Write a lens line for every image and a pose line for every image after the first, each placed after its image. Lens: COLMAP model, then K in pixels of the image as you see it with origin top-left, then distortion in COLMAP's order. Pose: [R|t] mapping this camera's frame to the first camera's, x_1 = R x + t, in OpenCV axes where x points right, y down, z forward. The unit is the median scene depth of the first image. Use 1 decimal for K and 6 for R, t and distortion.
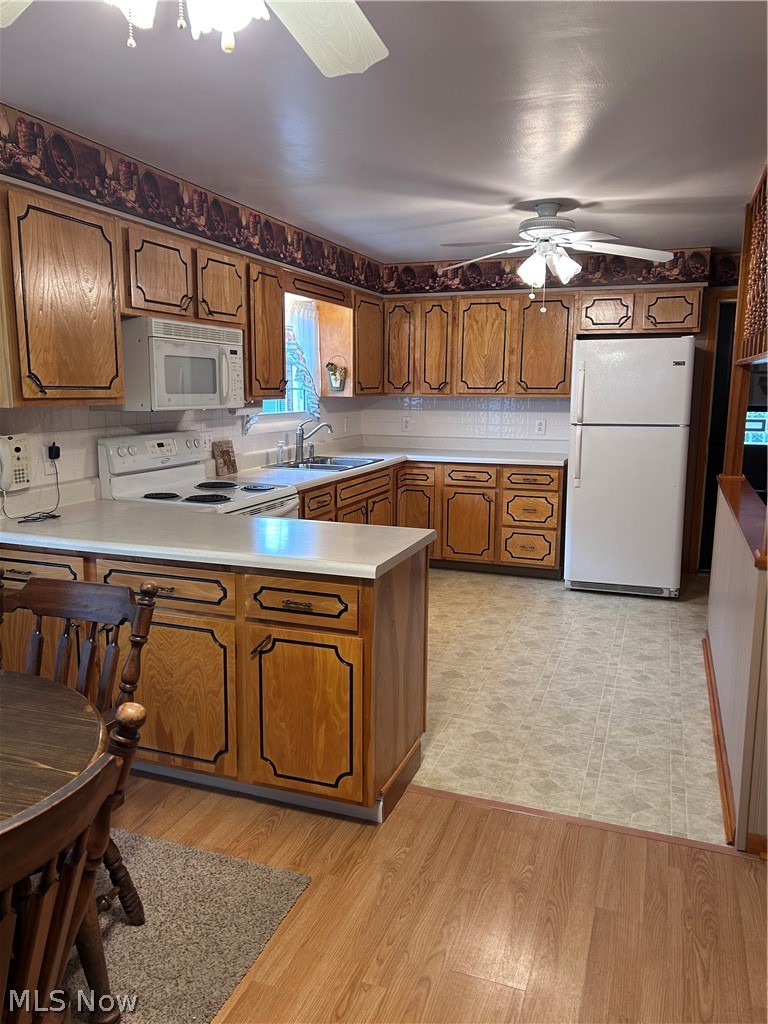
lens RADIAL K [[772.3, 0, 387.8], [0, 772.3, 513.7], [0, 0, 1]] dist [0.053360, -0.054832]
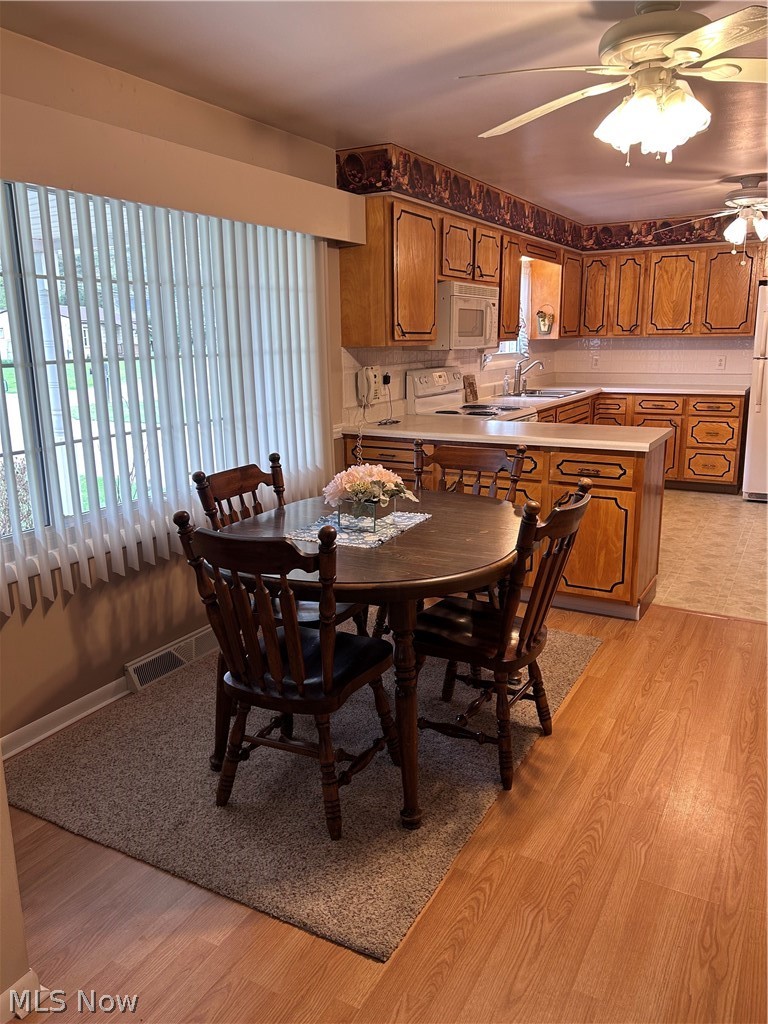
lens RADIAL K [[772.3, 0, 385.5], [0, 772.3, 503.3], [0, 0, 1]] dist [0.053360, -0.054832]
pose [[0.987311, 0.015571, -0.158035, -0.182790], [-0.007906, 0.998767, 0.049017, 0.073740], [0.158603, -0.047146, 0.986216, -0.386872]]
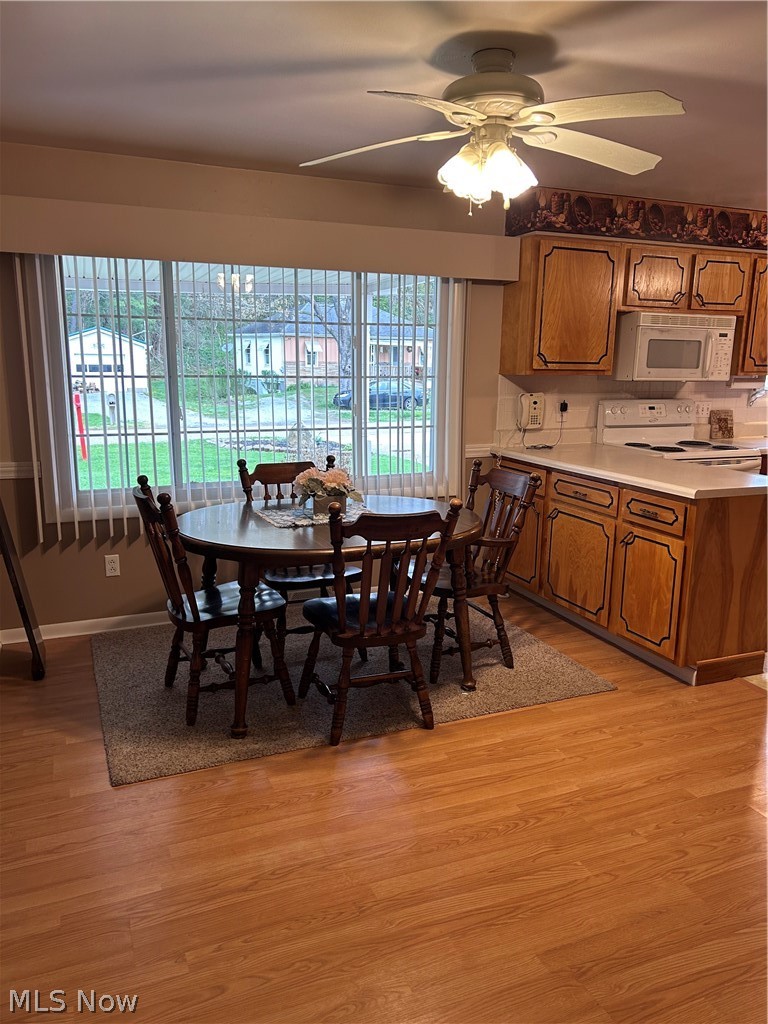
lens RADIAL K [[772.3, 0, 384.2], [0, 772.3, 513.7], [0, 0, 1]] dist [0.053360, -0.054832]
pose [[0.677617, 0.147047, -0.720564, 0.398058], [-0.131721, 0.988229, 0.077800, 0.048258], [0.723523, 0.042195, 0.689010, -0.238604]]
